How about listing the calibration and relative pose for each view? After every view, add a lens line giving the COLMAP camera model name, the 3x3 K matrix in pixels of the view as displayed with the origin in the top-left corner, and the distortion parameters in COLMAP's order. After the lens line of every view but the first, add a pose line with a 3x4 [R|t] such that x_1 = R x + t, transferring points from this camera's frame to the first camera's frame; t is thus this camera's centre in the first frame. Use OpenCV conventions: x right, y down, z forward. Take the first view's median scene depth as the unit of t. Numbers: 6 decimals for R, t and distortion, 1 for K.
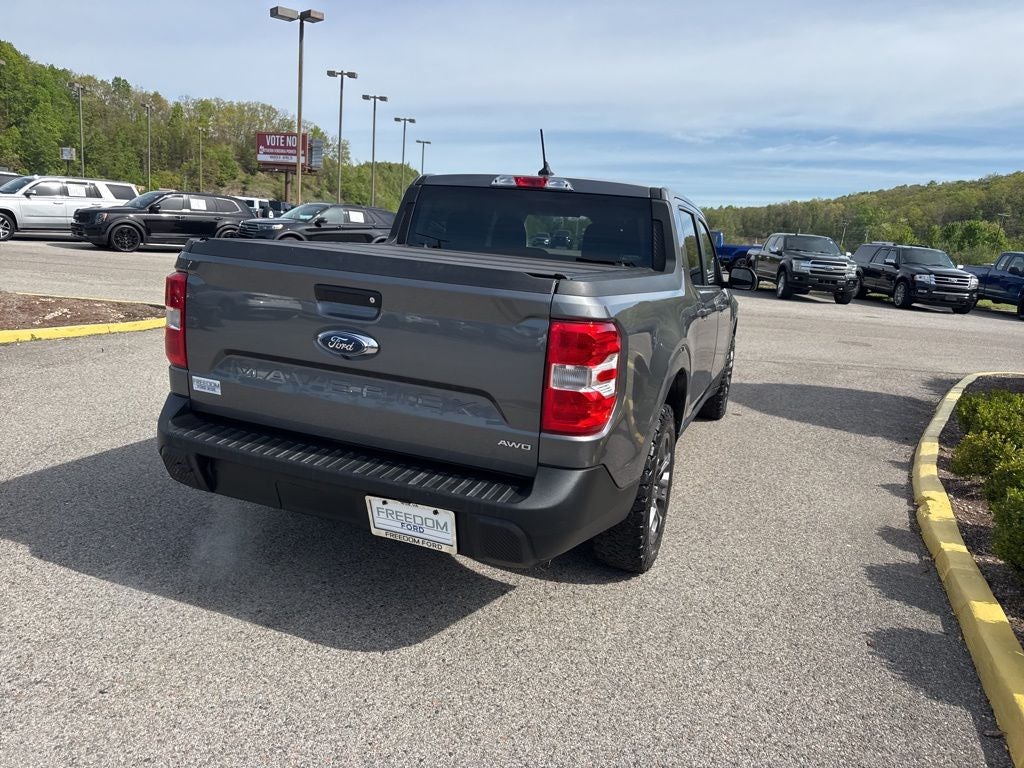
lens RADIAL K [[725.8, 0, 520.5], [0, 725.8, 383.0], [0, 0, 1]] dist [0.032547, -0.048950]
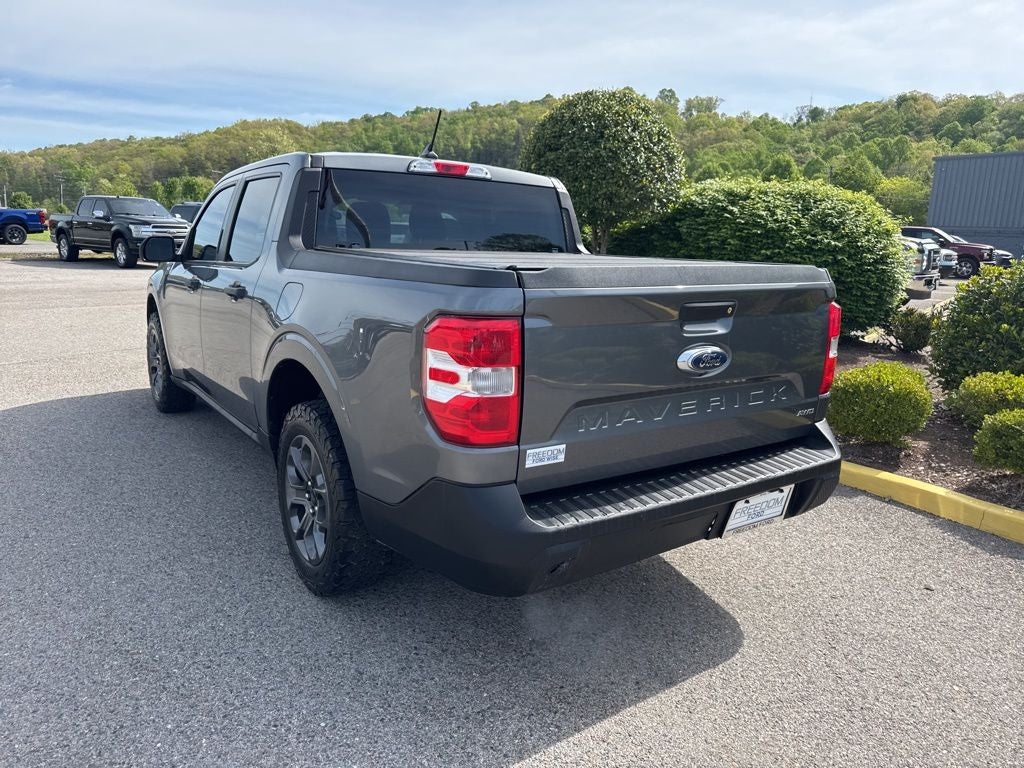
lens RADIAL K [[730.1, 0, 517.2], [0, 730.1, 388.9], [0, 0, 1]] dist [0.003695, -0.008372]
pose [[0.562243, -0.227022, 0.795200, -0.887379], [0.174889, 0.972473, 0.153978, -0.160426], [-0.808268, 0.052499, 0.586470, 0.488927]]
